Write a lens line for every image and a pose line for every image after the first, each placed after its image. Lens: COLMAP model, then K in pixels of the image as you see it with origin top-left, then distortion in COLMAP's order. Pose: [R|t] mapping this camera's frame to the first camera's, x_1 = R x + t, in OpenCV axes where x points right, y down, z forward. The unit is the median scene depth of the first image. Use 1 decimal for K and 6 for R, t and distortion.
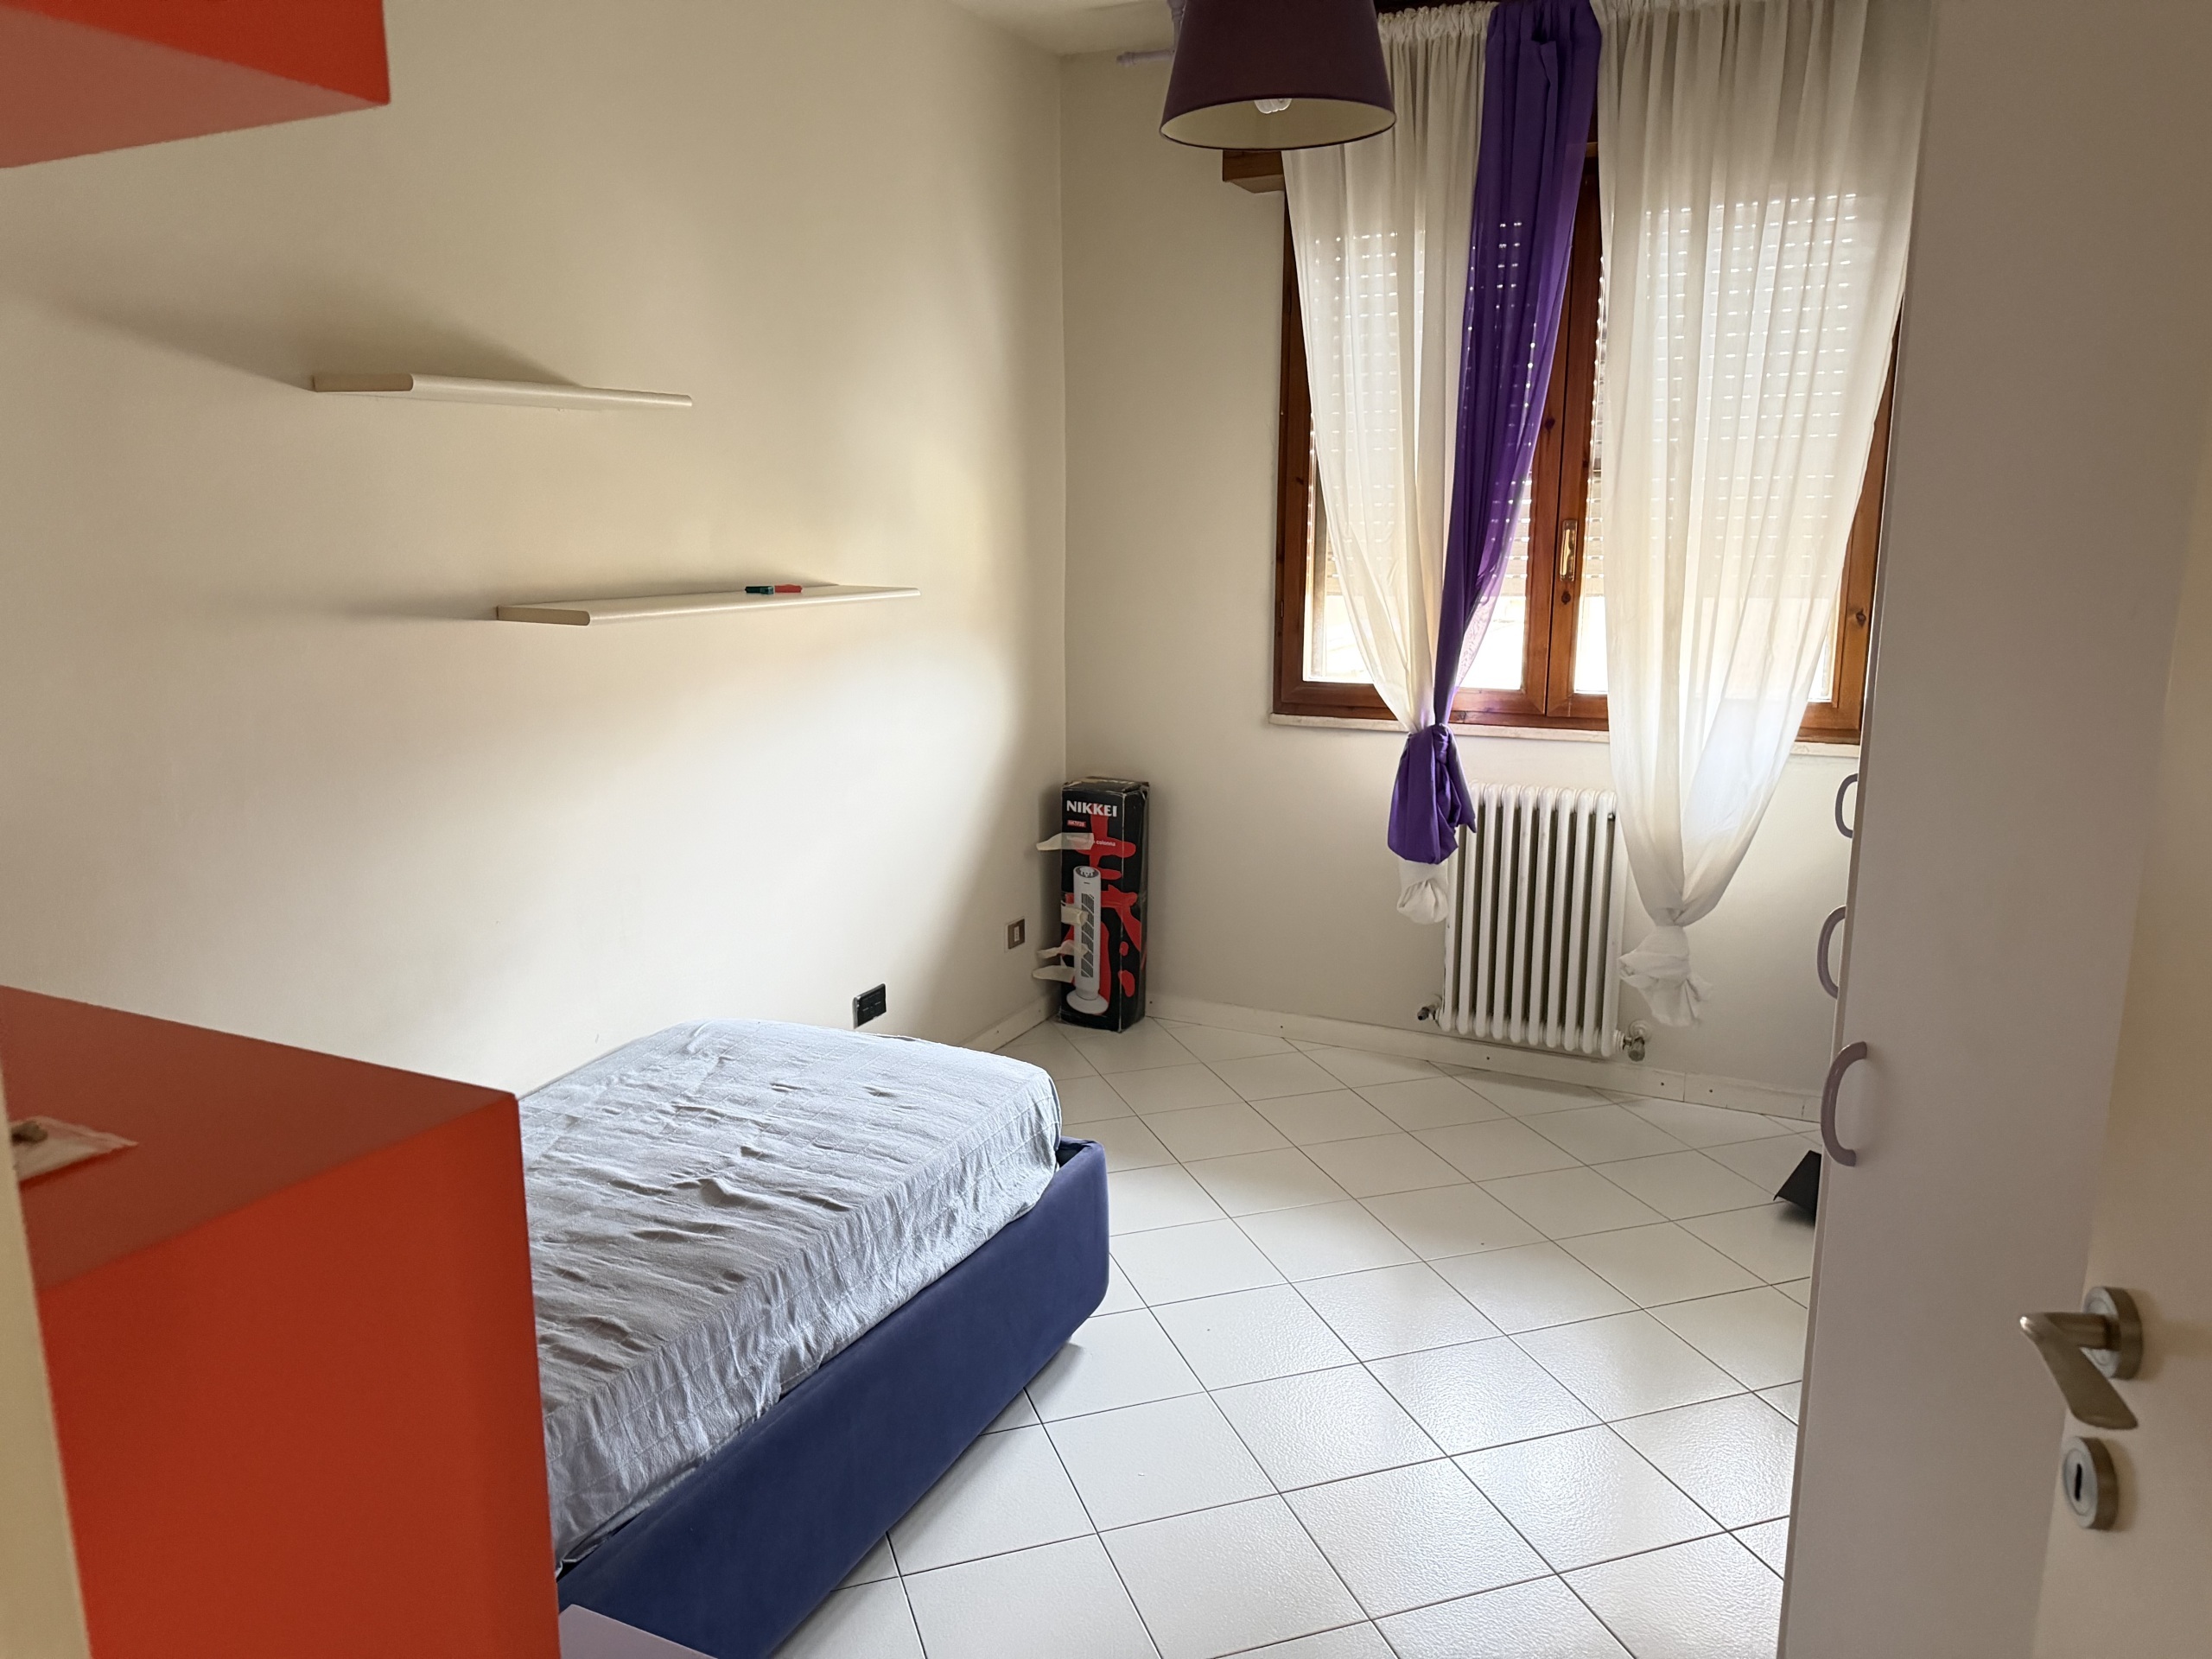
lens RADIAL K [[1541.0, 0, 1106.9], [0, 1541.0, 825.7], [0, 0, 1]] dist [0.116118, -0.163986]
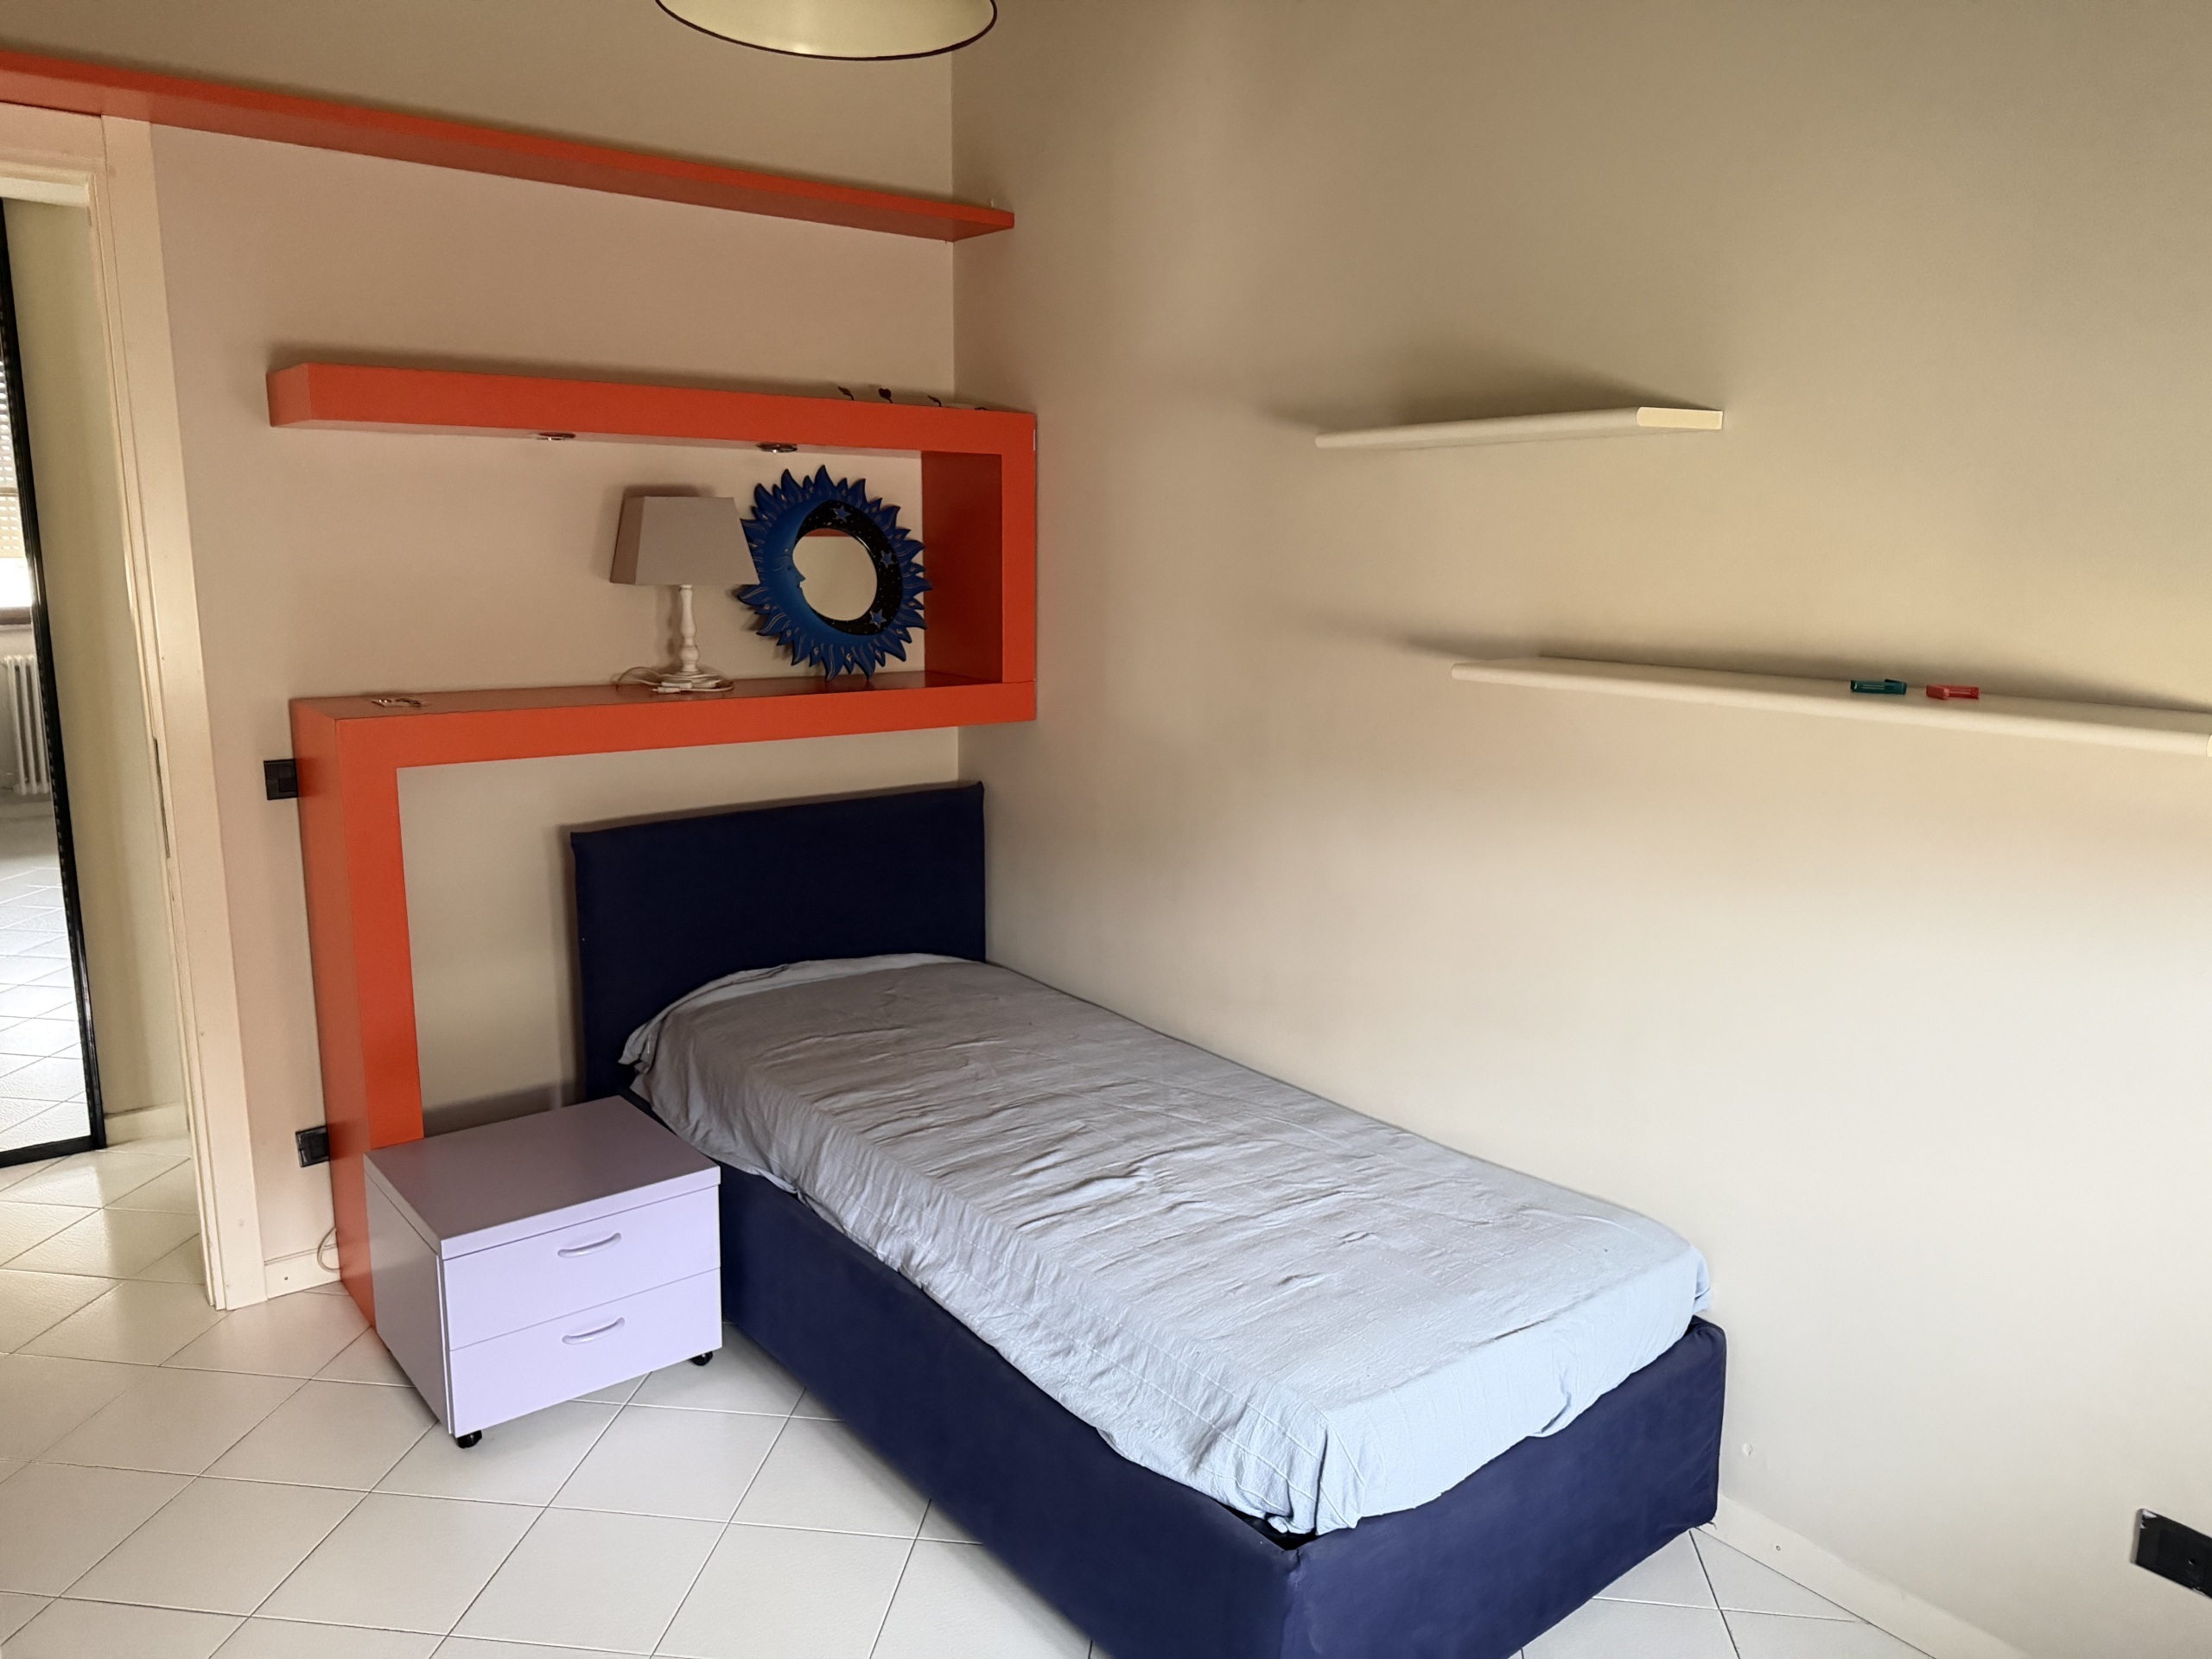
lens RADIAL K [[1528.4, 0, 1106.0], [0, 1528.4, 829.5], [0, 0, 1]] dist [0.188139, -0.395085]
pose [[-0.439248, 0.160714, -0.883873, 0.527125], [-0.189537, 0.945143, 0.266047, -0.224448], [0.878144, 0.284388, -0.384691, 1.082912]]
